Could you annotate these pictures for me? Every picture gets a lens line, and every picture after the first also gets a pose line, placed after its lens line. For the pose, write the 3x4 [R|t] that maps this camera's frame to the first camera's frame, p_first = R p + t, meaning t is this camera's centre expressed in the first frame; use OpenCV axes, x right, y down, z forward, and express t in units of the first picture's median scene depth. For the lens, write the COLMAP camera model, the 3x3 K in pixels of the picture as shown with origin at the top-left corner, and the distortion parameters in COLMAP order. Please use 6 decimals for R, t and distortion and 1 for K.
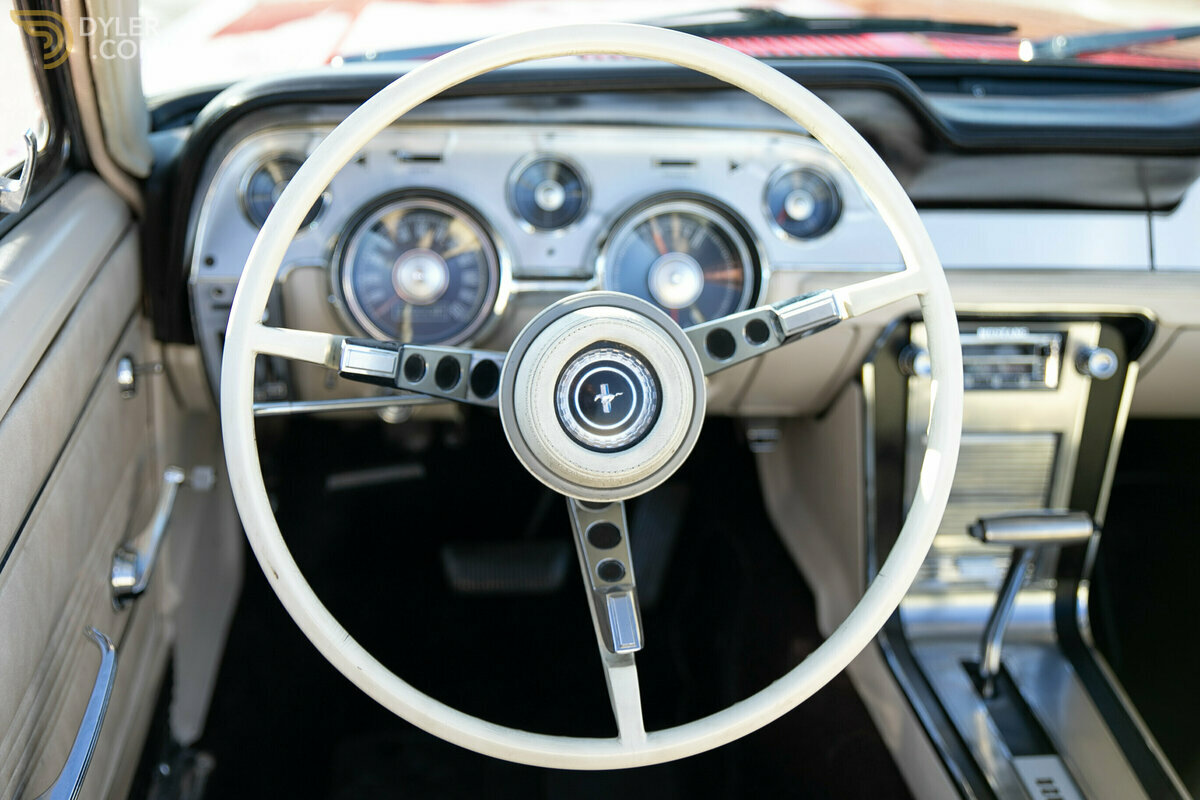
lens RADIAL K [[1494.6, 0, 591.9], [0, 1494.6, 397.5], [0, 0, 1]] dist [-0.038963, 0.000000]
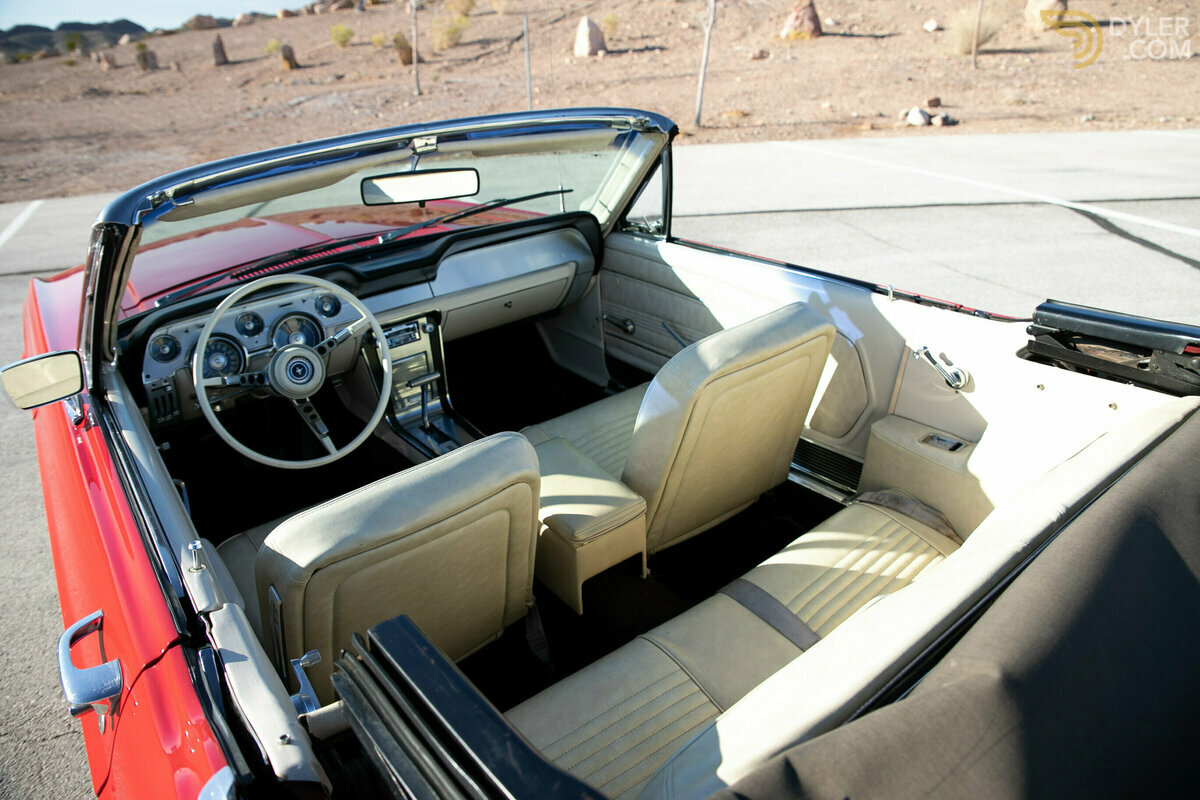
lens RADIAL K [[843.4, 0, 601.0], [0, 843.4, 400.5], [0, 0, 1]] dist [-0.094478, 0.012008]
pose [[0.854653, -0.308114, 0.417891, -0.176975], [0.297345, 0.950276, 0.092529, 0.075986], [-0.425622, 0.045177, 0.903773, -0.909424]]
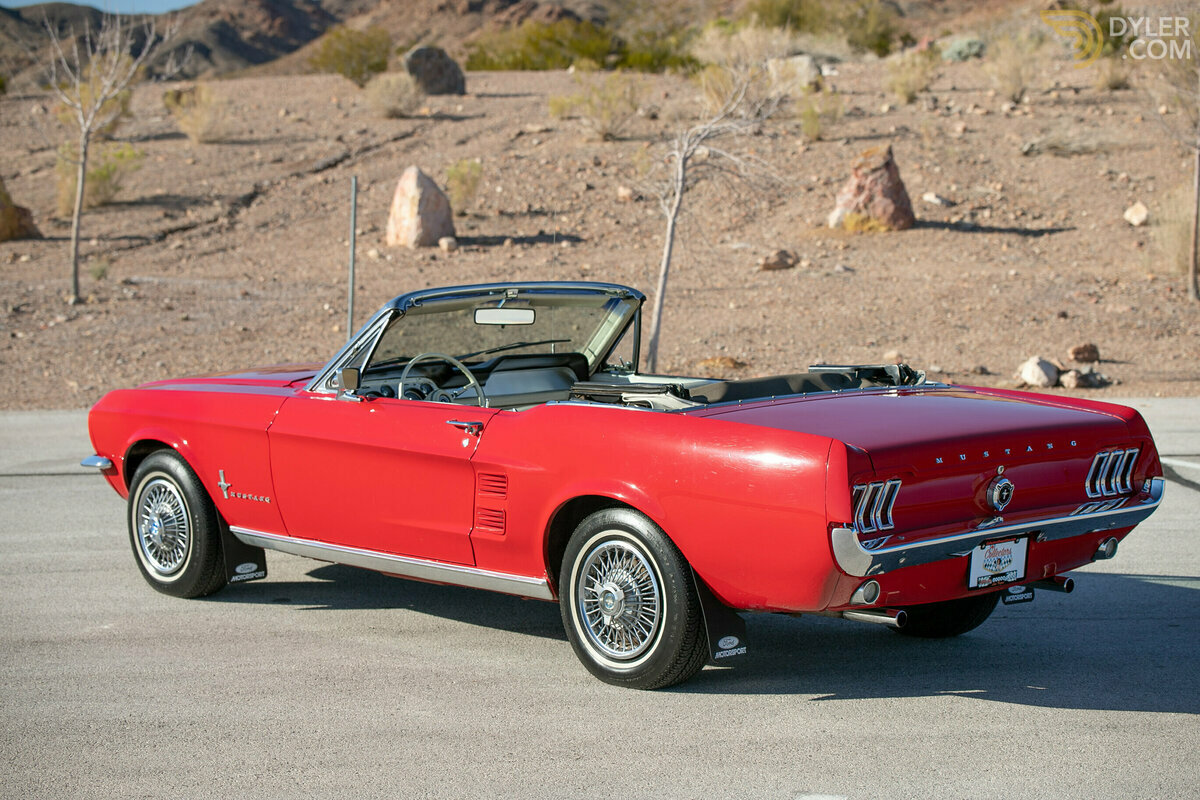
lens RADIAL K [[2342.6, 0, 601.2], [0, 2342.6, 401.6], [0, 0, 1]] dist [-0.100435, 0.000000]
pose [[0.812889, -0.118033, 0.570332, -4.696189], [0.273026, 0.942212, -0.194147, 1.933465], [-0.514458, 0.313536, 0.798140, -6.687180]]
